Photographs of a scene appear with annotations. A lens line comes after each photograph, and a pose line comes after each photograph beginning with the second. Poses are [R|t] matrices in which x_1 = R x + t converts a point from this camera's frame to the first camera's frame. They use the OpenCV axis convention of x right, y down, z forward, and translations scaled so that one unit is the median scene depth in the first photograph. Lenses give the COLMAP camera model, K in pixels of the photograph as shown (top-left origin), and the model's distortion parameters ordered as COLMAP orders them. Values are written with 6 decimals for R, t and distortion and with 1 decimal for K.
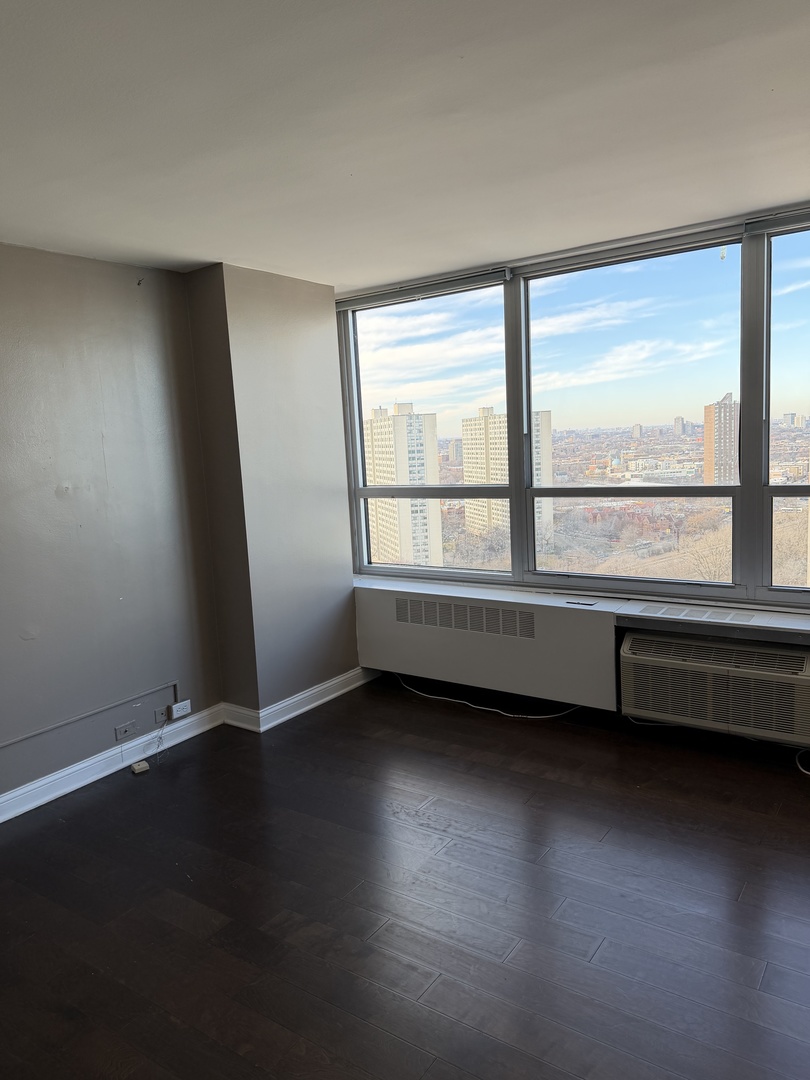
lens RADIAL K [[733.2, 0, 404.5], [0, 733.2, 462.0], [0, 0, 1]] dist [0.029971, 0.000265]
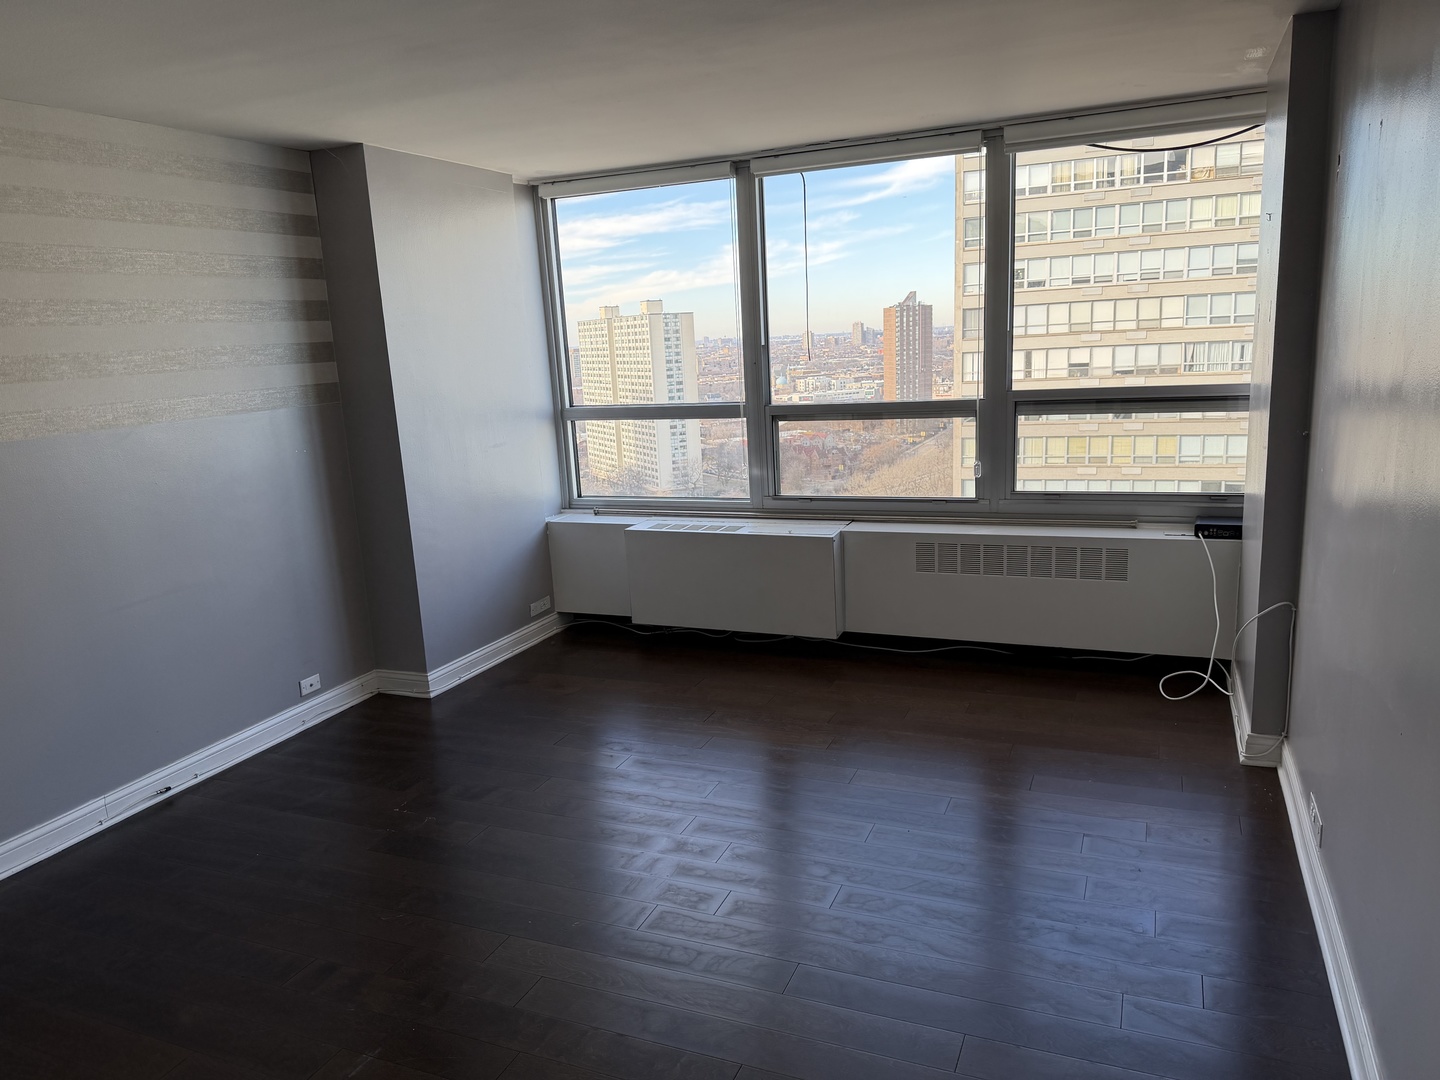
lens RADIAL K [[989.0, 0, 720.0], [0, 989.0, 540.0], [0, 0, 1]] dist [-0.004744, -0.003202]
pose [[0.974358, -0.038690, 0.221650, -0.105624], [0.003041, 0.987279, 0.158967, 0.001902], [-0.224981, -0.154217, 0.962081, -0.149541]]
